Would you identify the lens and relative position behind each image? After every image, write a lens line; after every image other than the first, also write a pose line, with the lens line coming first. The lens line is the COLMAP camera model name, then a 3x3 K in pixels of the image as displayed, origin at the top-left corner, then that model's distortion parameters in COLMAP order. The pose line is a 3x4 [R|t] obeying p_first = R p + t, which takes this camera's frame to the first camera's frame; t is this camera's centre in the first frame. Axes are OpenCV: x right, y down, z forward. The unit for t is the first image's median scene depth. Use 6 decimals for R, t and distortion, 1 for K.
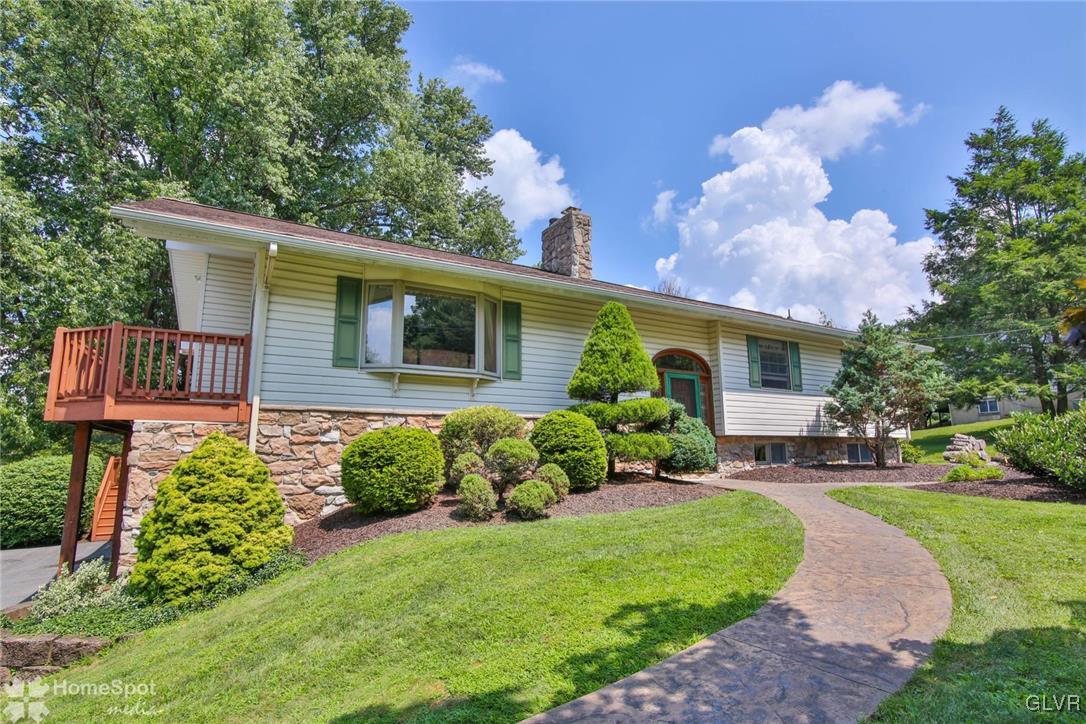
lens RADIAL K [[529.5, 0, 540.9], [0, 529.5, 368.1], [0, 0, 1]] dist [-0.006763, -0.006056]
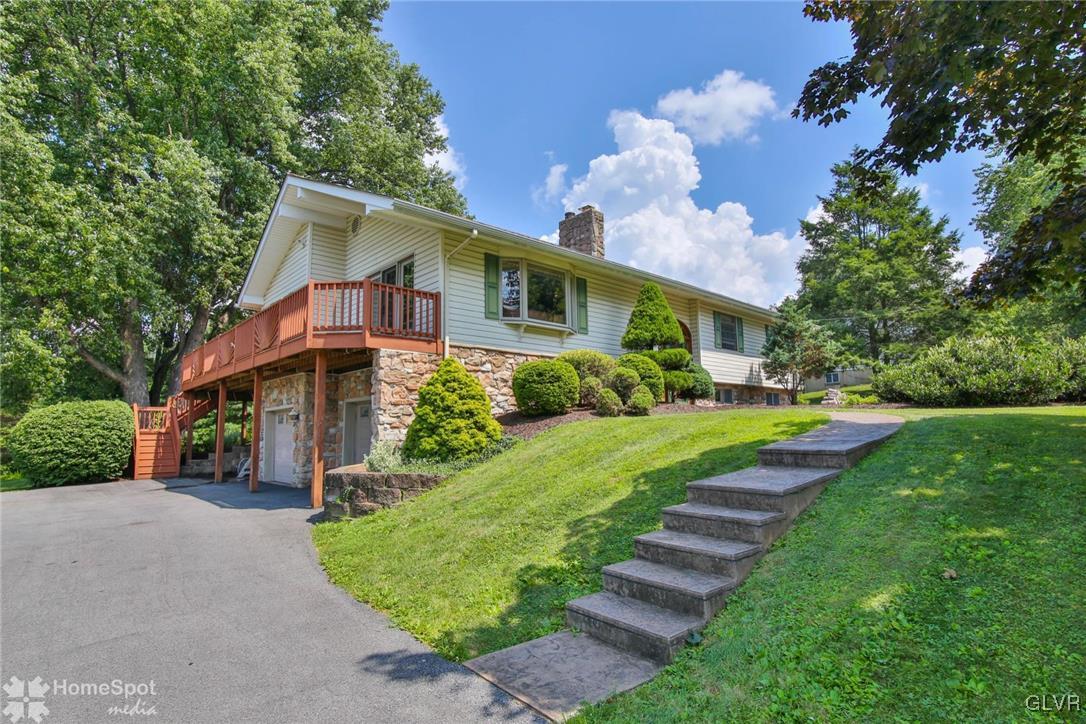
lens RADIAL K [[529.5, 0, 545.6], [0, 529.5, 360.2], [0, 0, 1]] dist [-0.006763, -0.006056]
pose [[0.973542, 0.021884, 0.227457, -0.371461], [-0.029190, 0.999159, 0.028808, 0.042672], [-0.226635, -0.034685, 0.973362, -0.273533]]
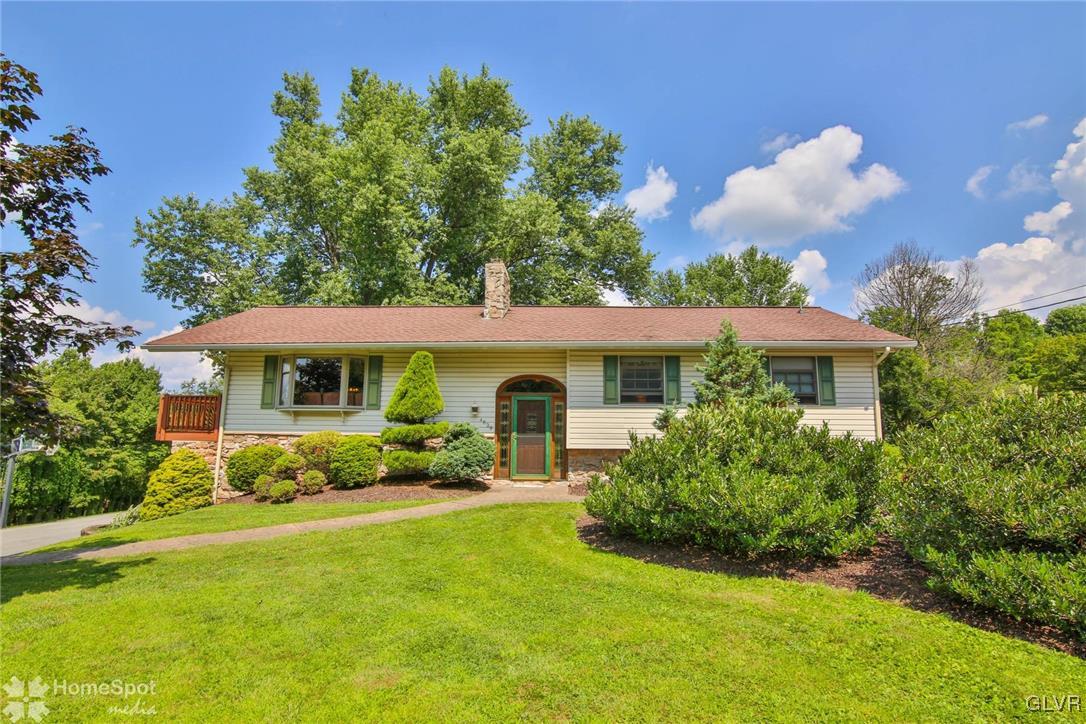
lens RADIAL K [[529.5, 0, 548.4], [0, 529.5, 363.8], [0, 0, 1]] dist [-0.006763, -0.006056]
pose [[0.848627, -0.061098, -0.525451, 0.901097], [0.070200, 0.997530, -0.002615, -0.053422], [0.524312, -0.034668, 0.850820, 0.009348]]
